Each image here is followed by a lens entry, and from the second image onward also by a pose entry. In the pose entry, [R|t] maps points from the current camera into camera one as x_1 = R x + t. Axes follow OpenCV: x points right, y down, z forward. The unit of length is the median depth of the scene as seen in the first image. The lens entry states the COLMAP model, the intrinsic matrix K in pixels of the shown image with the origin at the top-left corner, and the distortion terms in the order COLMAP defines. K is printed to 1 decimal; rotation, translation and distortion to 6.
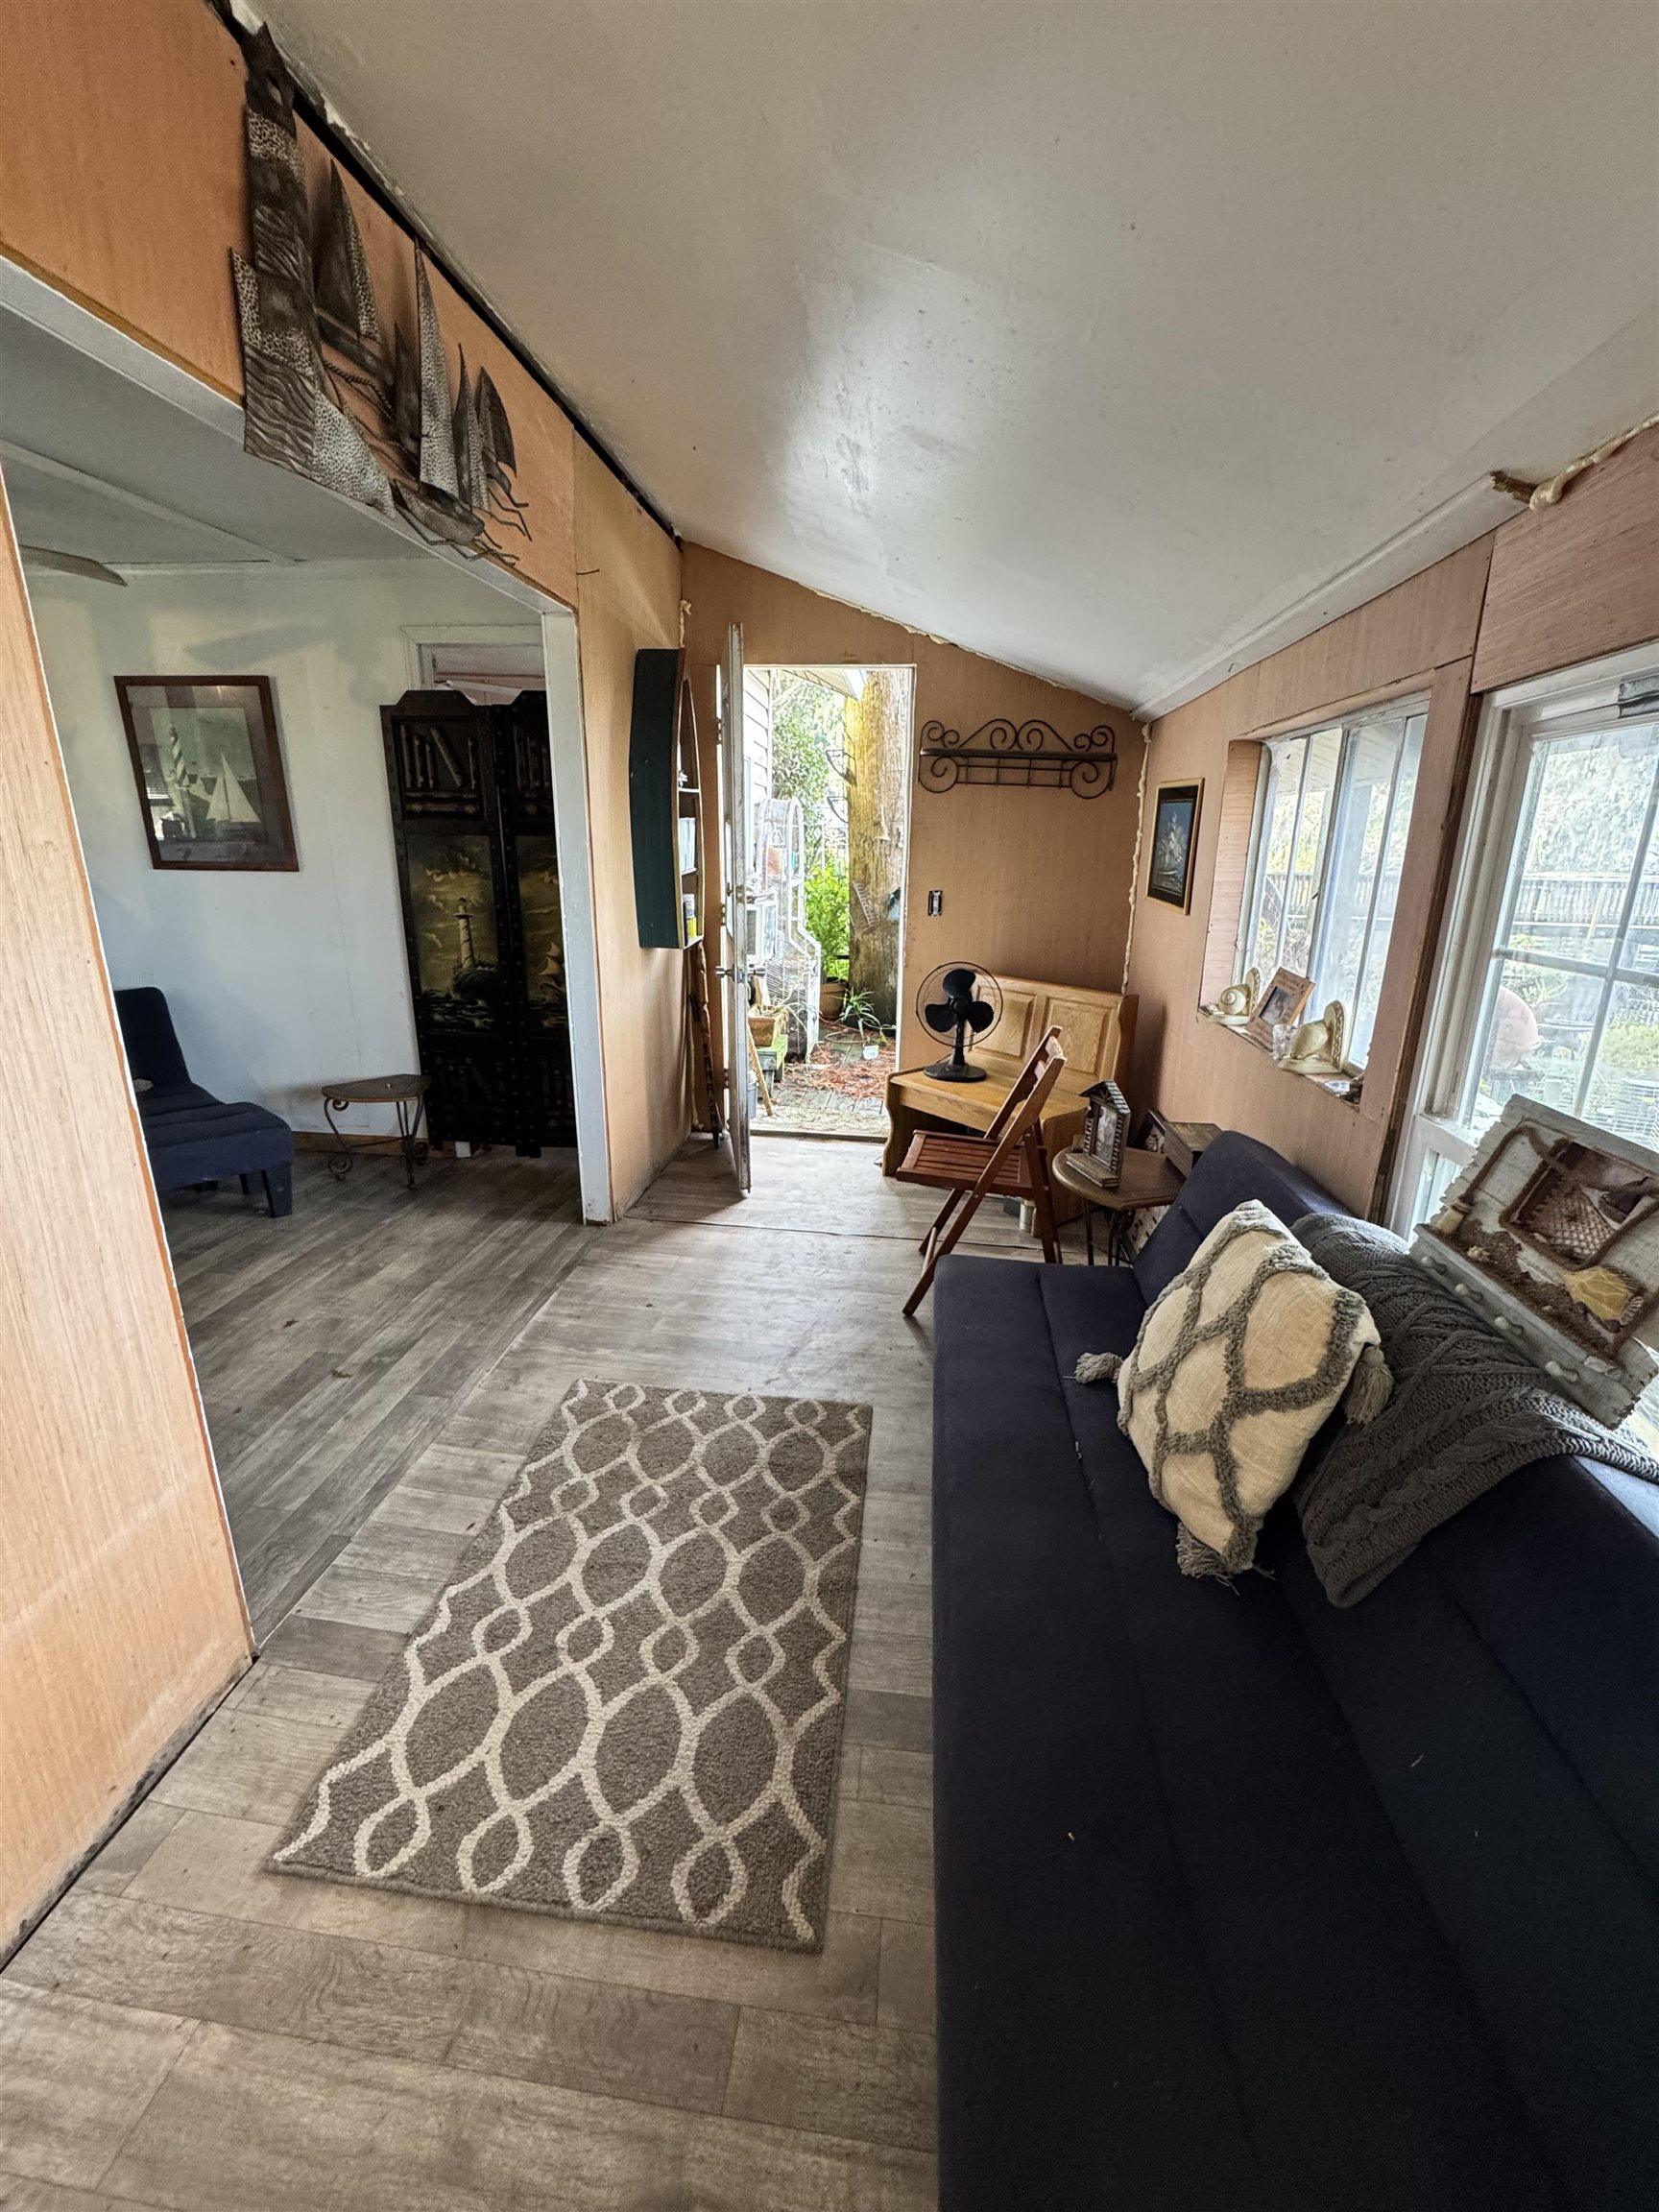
lens RADIAL K [[887.2, 0, 828.3], [0, 887.2, 1099.5], [0, 0, 1]] dist [0.000993, 0.000063]
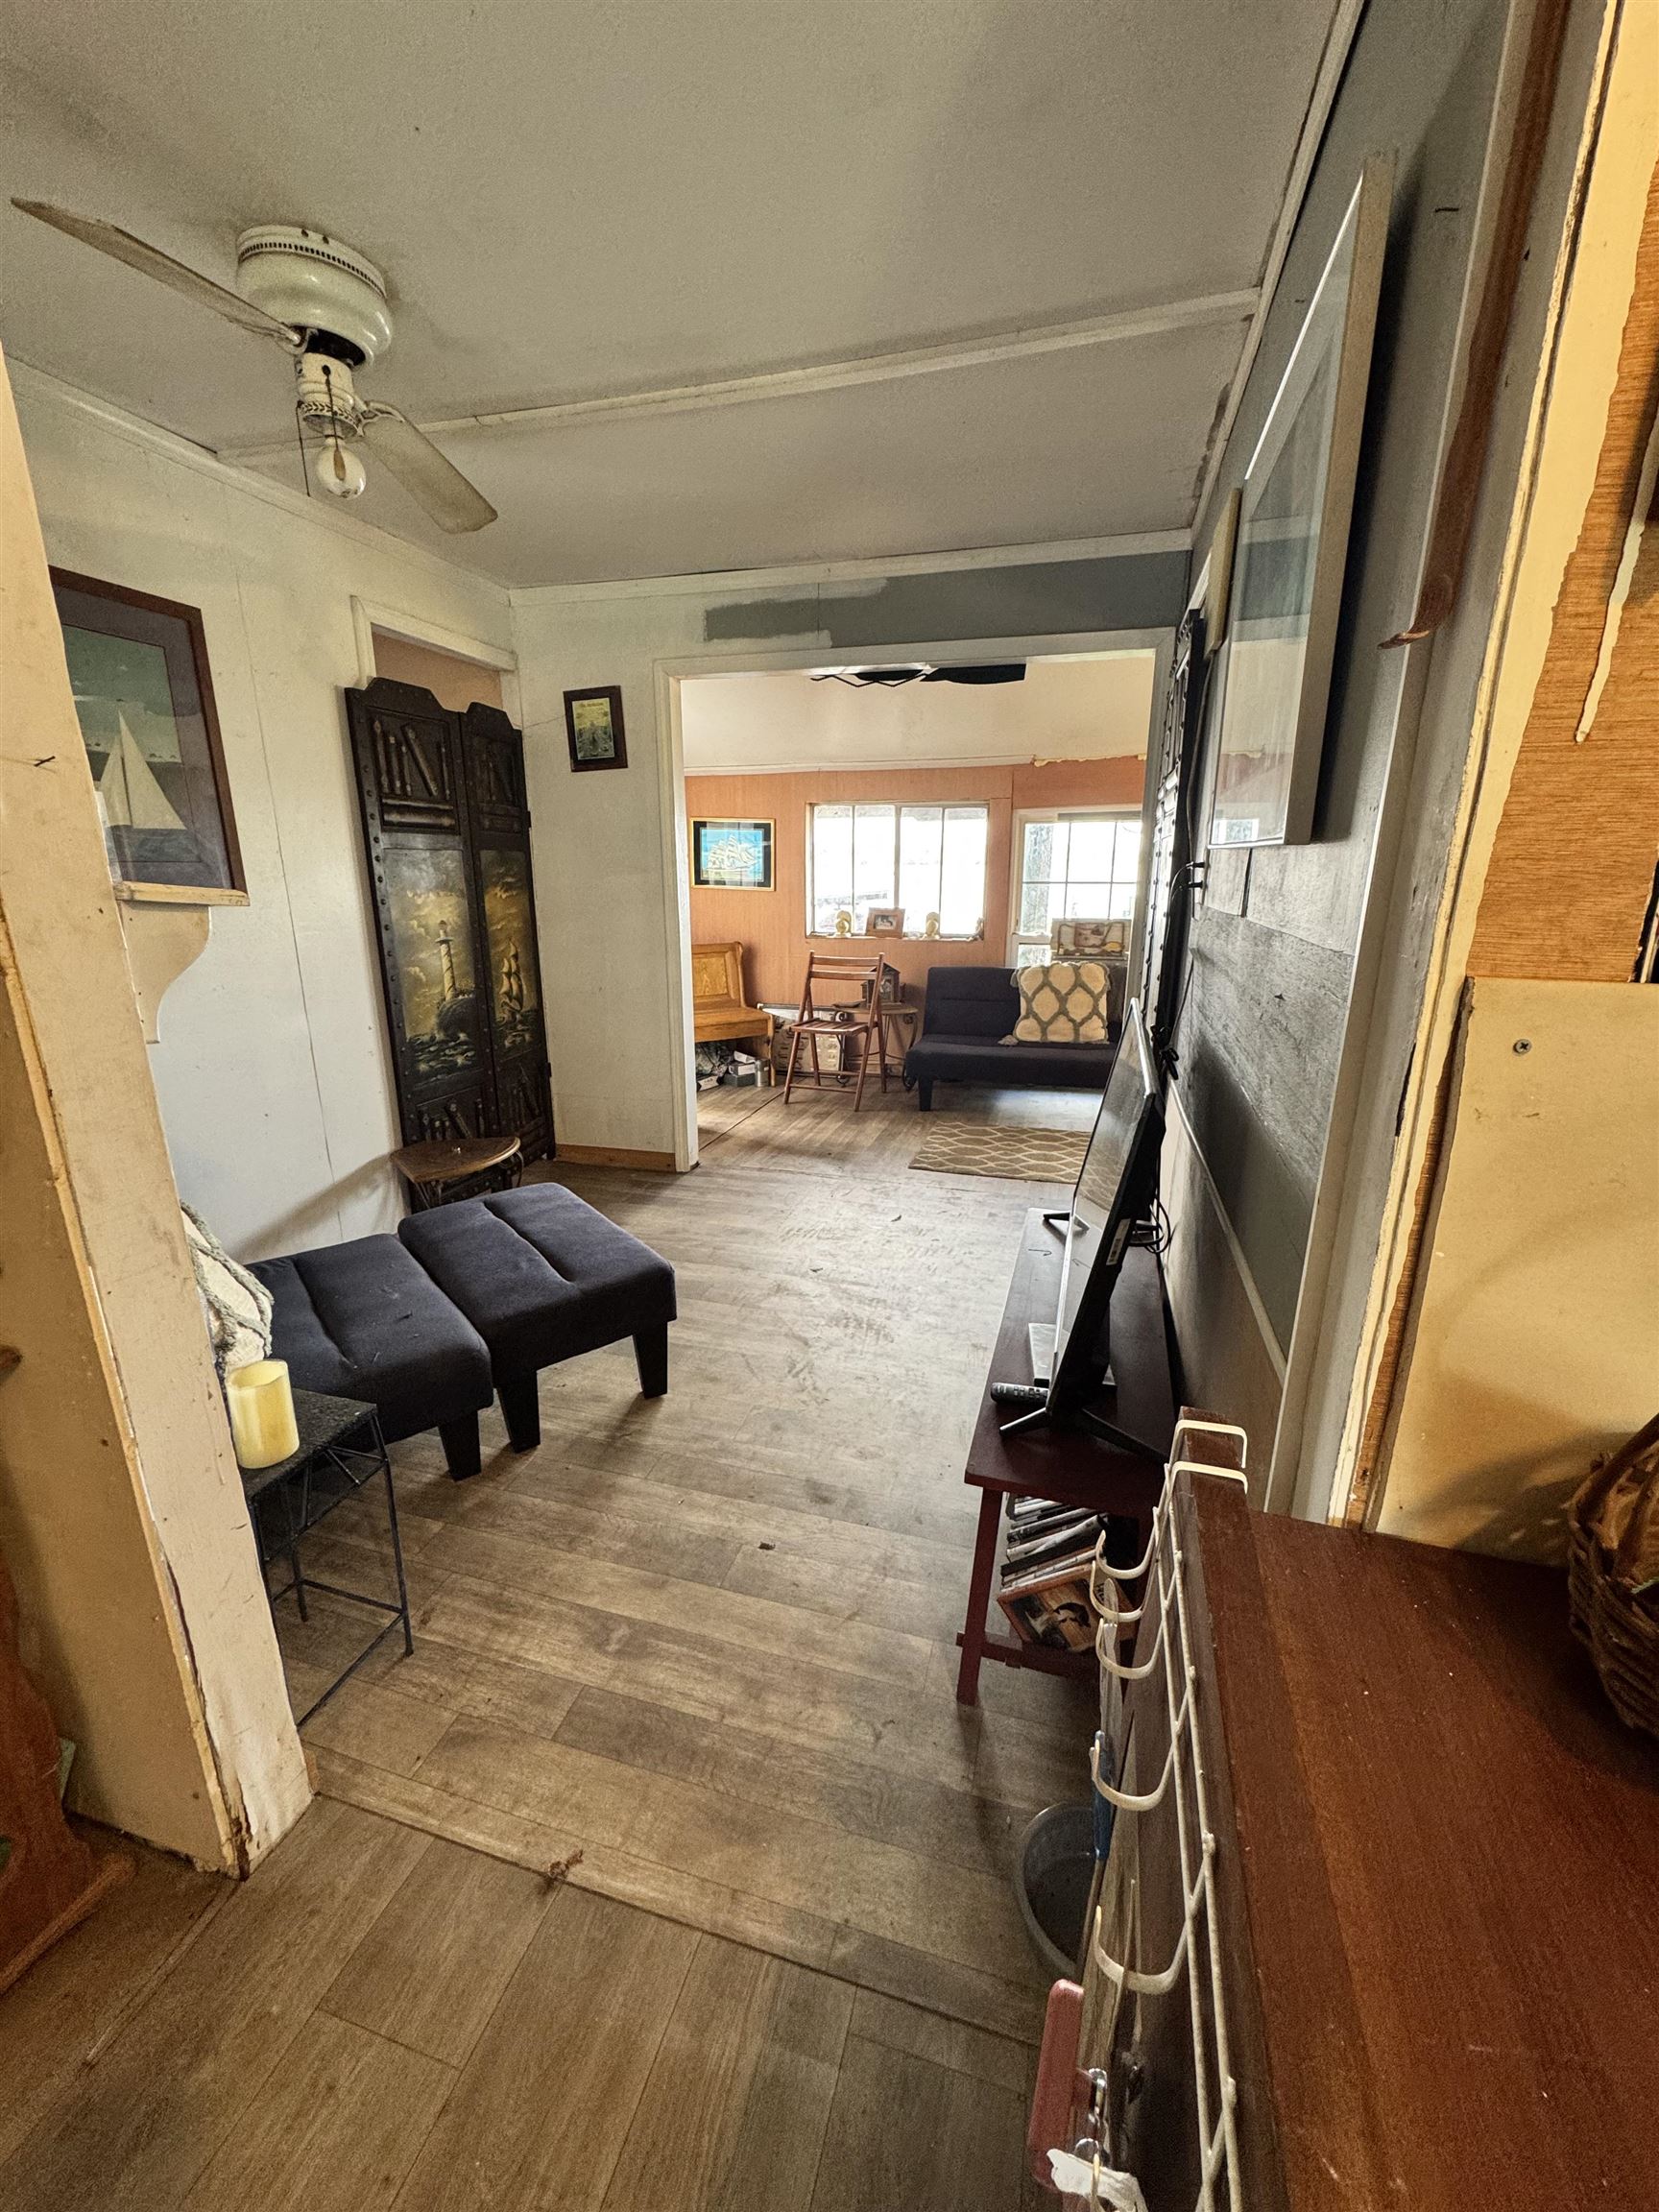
lens RADIAL K [[887.2, 0, 826.0], [0, 887.2, 1109.0], [0, 0, 1]] dist [0.000993, 0.000063]
pose [[0.162896, -0.275811, 0.947309, -1.230904], [0.281676, 0.933174, 0.223259, -0.140524], [-0.945581, 0.230466, 0.229699, 0.473570]]
